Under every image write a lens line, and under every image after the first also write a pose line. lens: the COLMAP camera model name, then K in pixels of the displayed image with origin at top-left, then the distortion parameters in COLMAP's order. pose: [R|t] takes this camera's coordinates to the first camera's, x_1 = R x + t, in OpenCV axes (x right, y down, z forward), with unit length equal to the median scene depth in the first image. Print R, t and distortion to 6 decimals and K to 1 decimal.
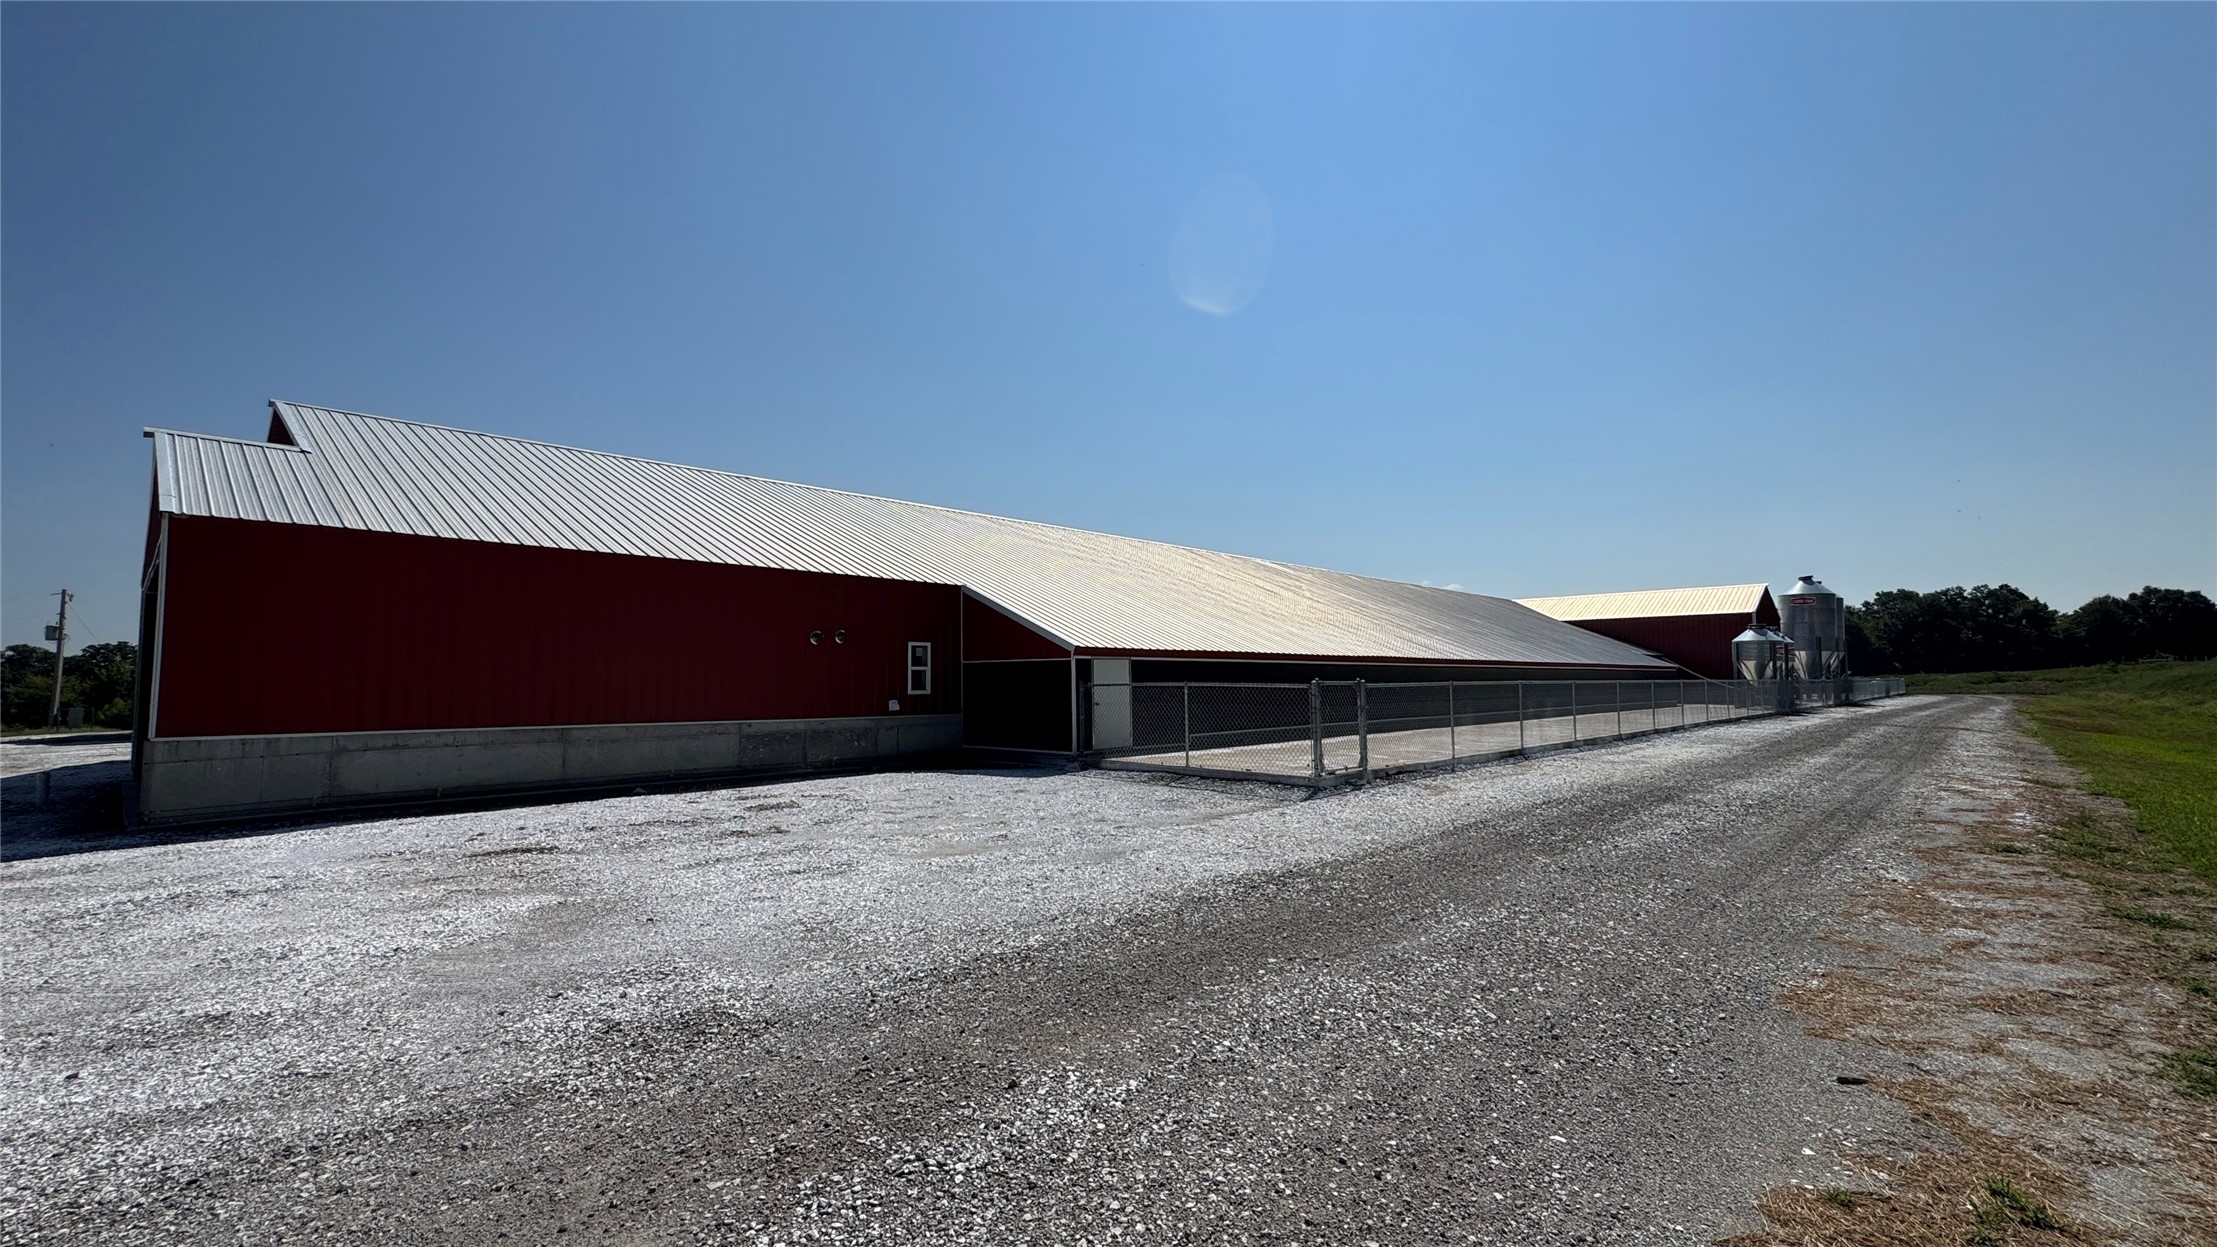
lens RADIAL K [[929.2, 0, 1108.5], [0, 929.2, 623.5], [0, 0, 1]] dist [-0.000037, -0.000491]
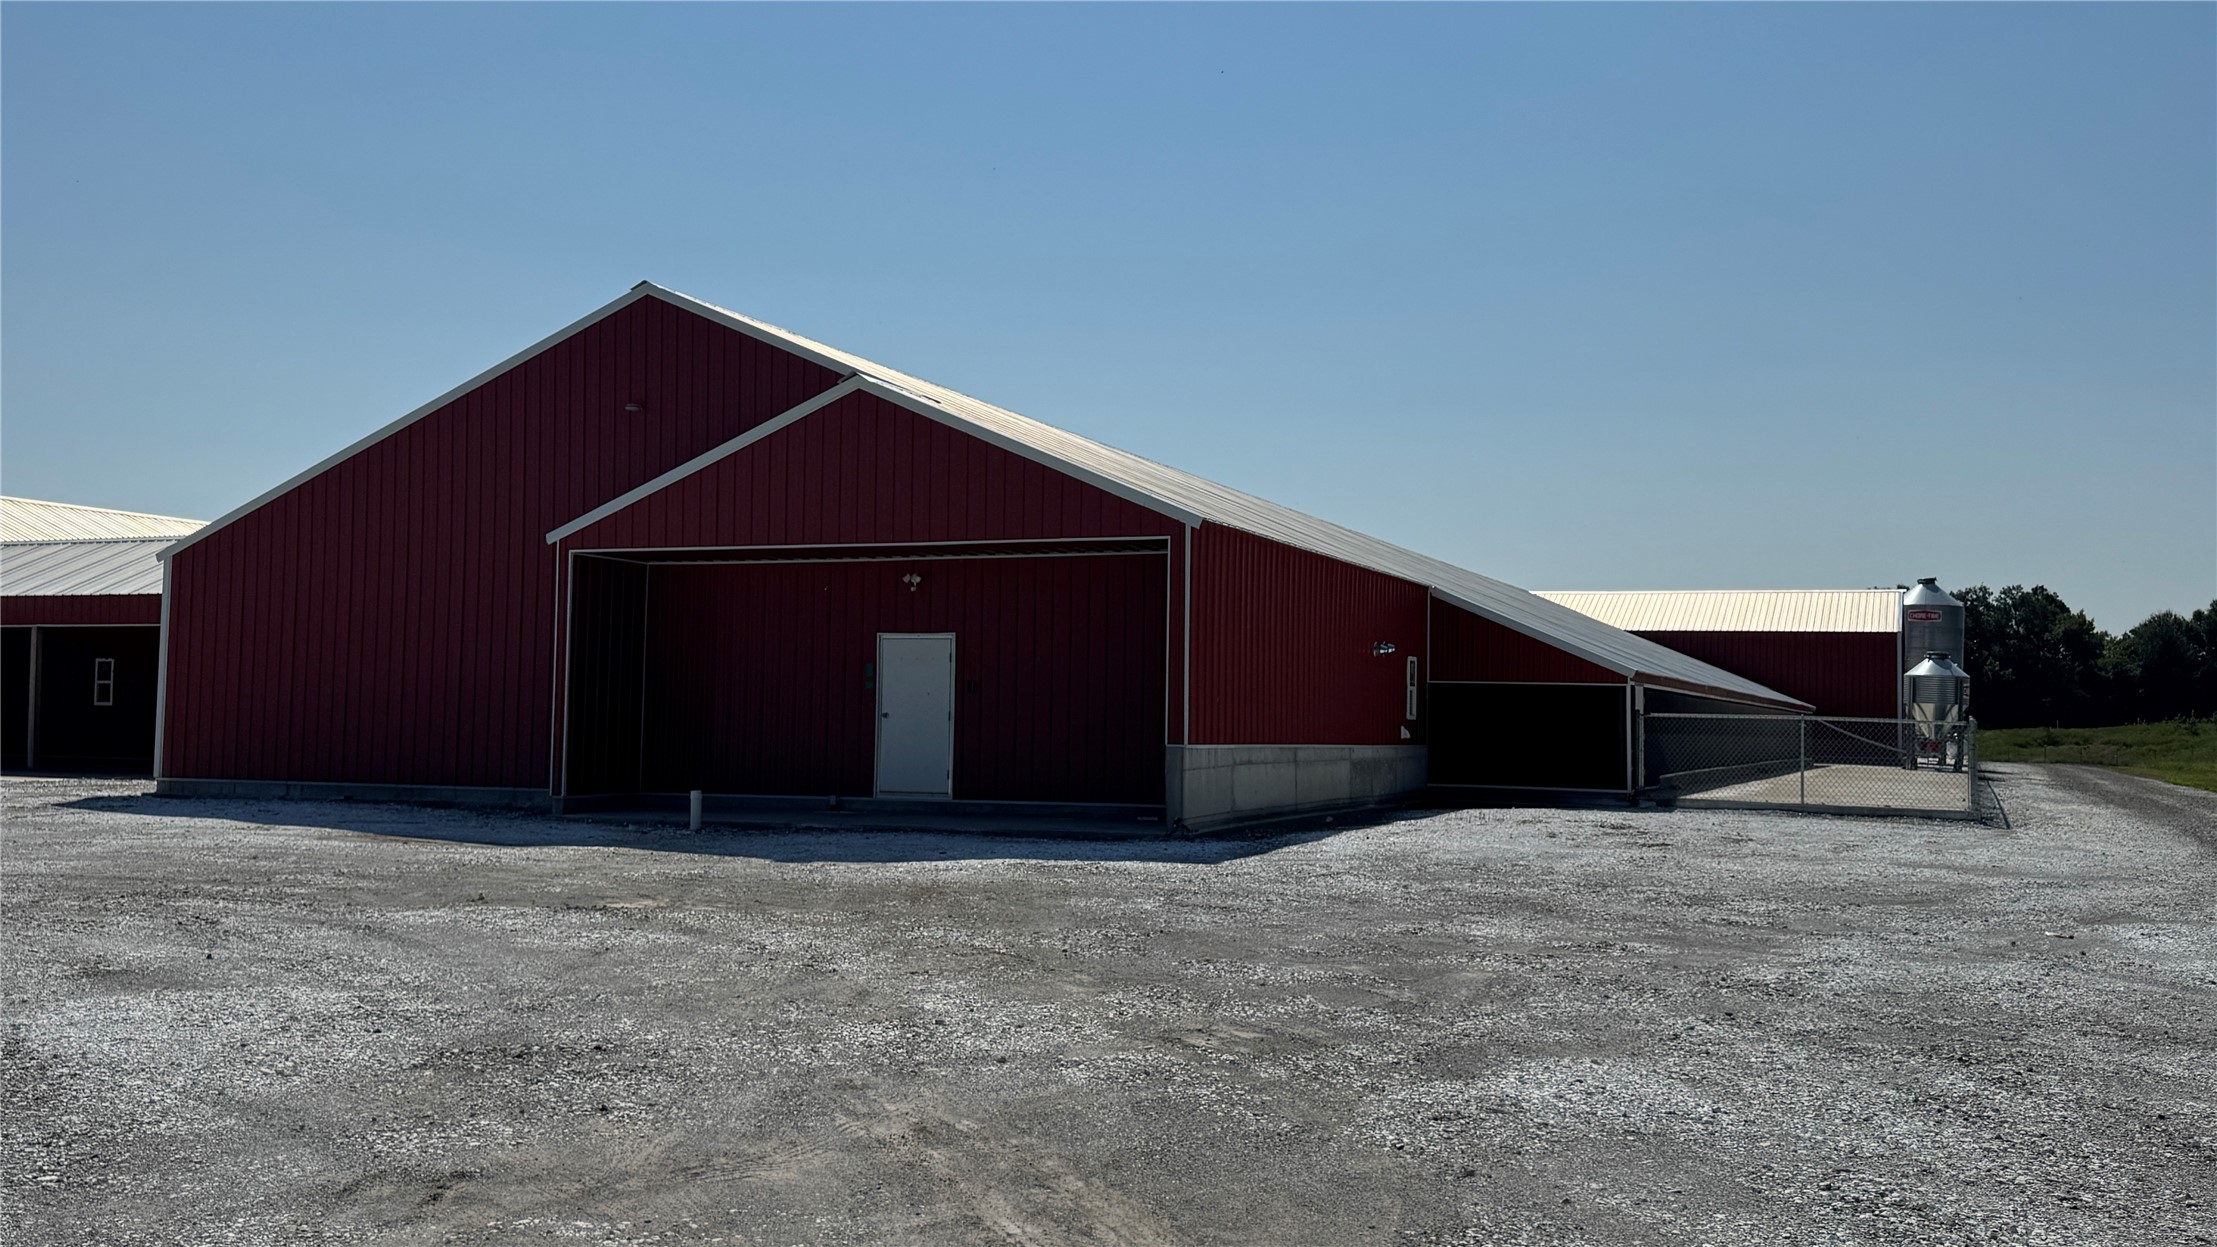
lens RADIAL K [[2061.1, 0, 1108.5], [0, 2061.1, 623.5], [0, 0, 1]] dist [0.192443, -0.396347]
pose [[0.928193, 0.041496, 0.369777, -0.118005], [-0.048433, 0.998781, 0.009494, -0.001368], [-0.368933, -0.026722, 0.929072, -0.062103]]
